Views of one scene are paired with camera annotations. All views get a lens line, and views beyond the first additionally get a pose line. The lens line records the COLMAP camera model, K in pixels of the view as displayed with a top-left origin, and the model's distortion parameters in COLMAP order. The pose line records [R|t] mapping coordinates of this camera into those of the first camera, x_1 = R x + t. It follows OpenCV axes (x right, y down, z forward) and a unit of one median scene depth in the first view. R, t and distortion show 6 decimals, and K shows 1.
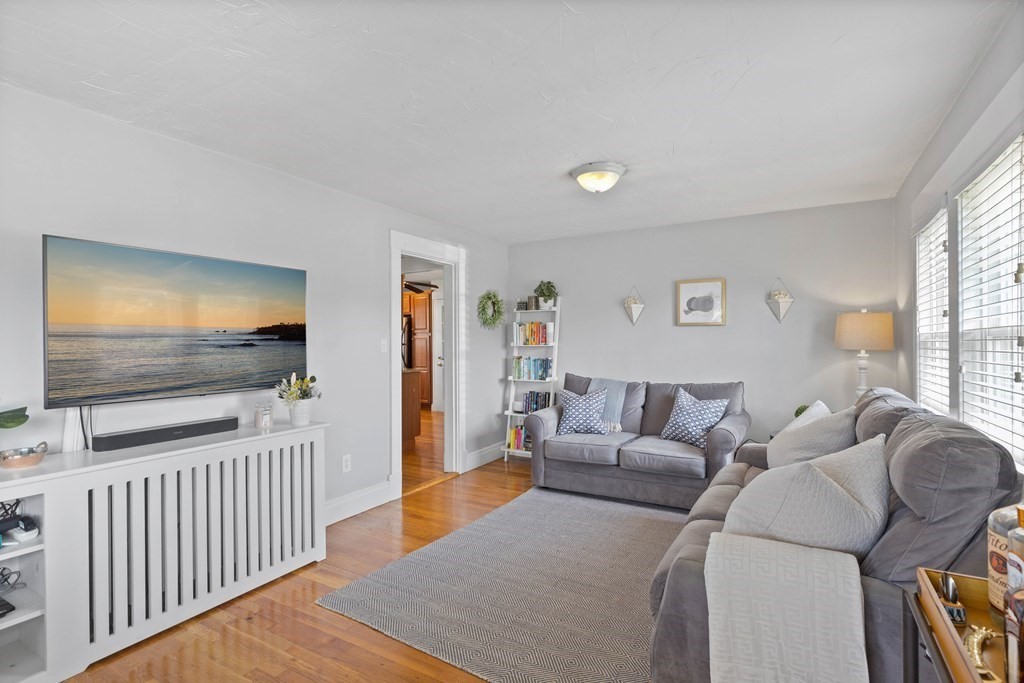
lens RADIAL K [[504.5, 0, 512.0], [0, 504.5, 341.5], [0, 0, 1]] dist [0.000477, 0.000244]
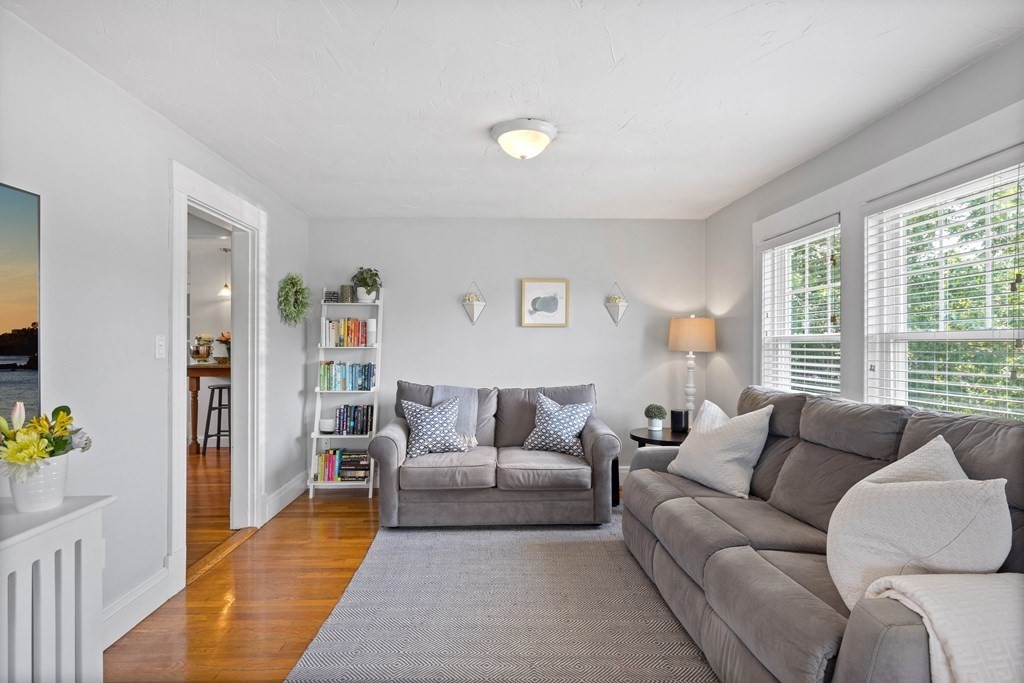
lens RADIAL K [[489.6, 0, 478.6], [0, 489.6, 344.2], [0, 0, 1]] dist [0.001290, 0.000348]
pose [[0.844987, 0.005022, 0.534764, -0.231724], [-0.004786, 0.999987, -0.001829, 0.004003], [-0.534766, -0.001014, 0.845000, 0.277757]]
